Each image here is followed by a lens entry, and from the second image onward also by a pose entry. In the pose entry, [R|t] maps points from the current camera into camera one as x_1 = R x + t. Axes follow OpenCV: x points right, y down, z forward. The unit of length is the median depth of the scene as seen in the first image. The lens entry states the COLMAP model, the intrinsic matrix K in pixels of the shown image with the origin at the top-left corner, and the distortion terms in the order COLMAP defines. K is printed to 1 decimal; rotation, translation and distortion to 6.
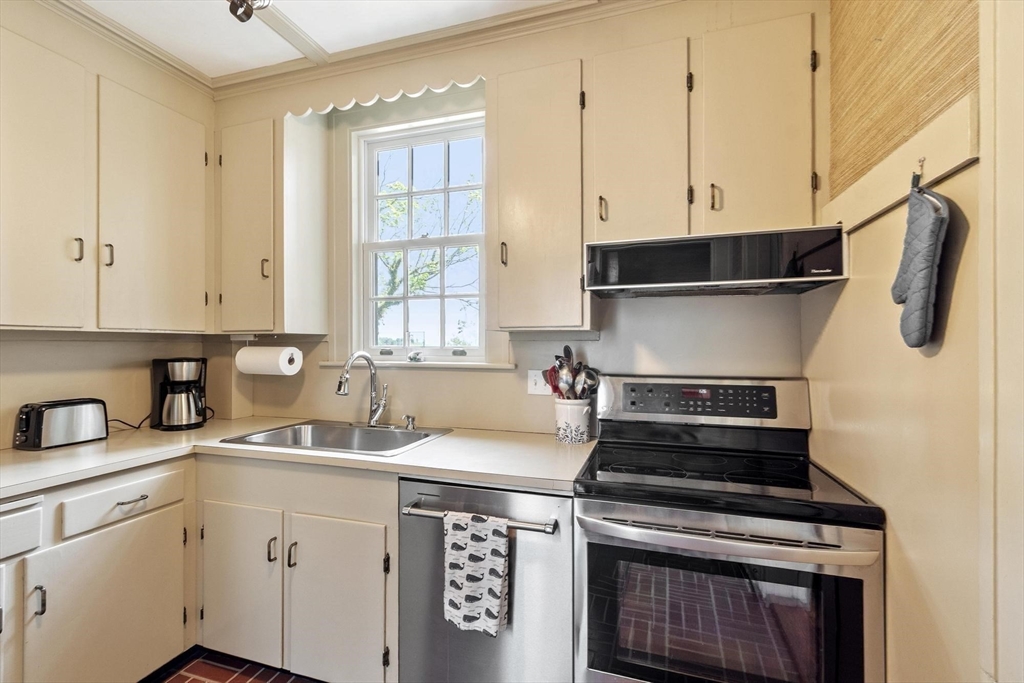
lens RADIAL K [[447.0, 0, 515.2], [0, 447.0, 342.4], [0, 0, 1]] dist [0.001377, -0.000382]
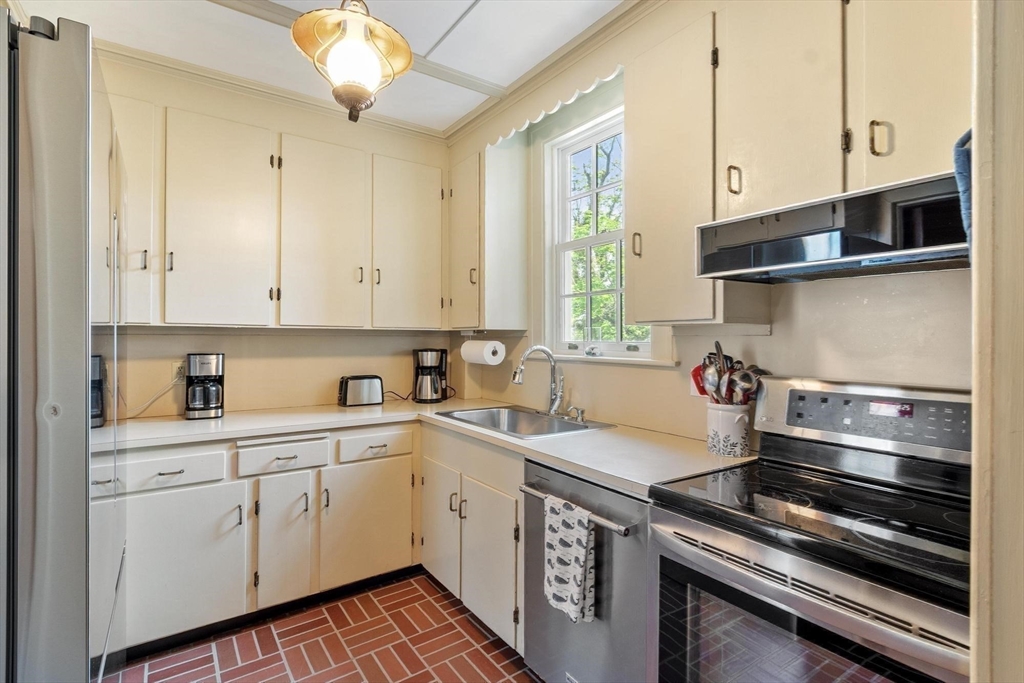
lens RADIAL K [[483.1, 0, 511.1], [0, 483.1, 336.9], [0, 0, 1]] dist [-0.003062, 0.000220]
pose [[0.797275, 0.001992, -0.603612, 0.367603], [-0.002361, 0.999997, 0.000182, -0.000832], [0.603611, 0.001280, 0.797278, 0.015226]]
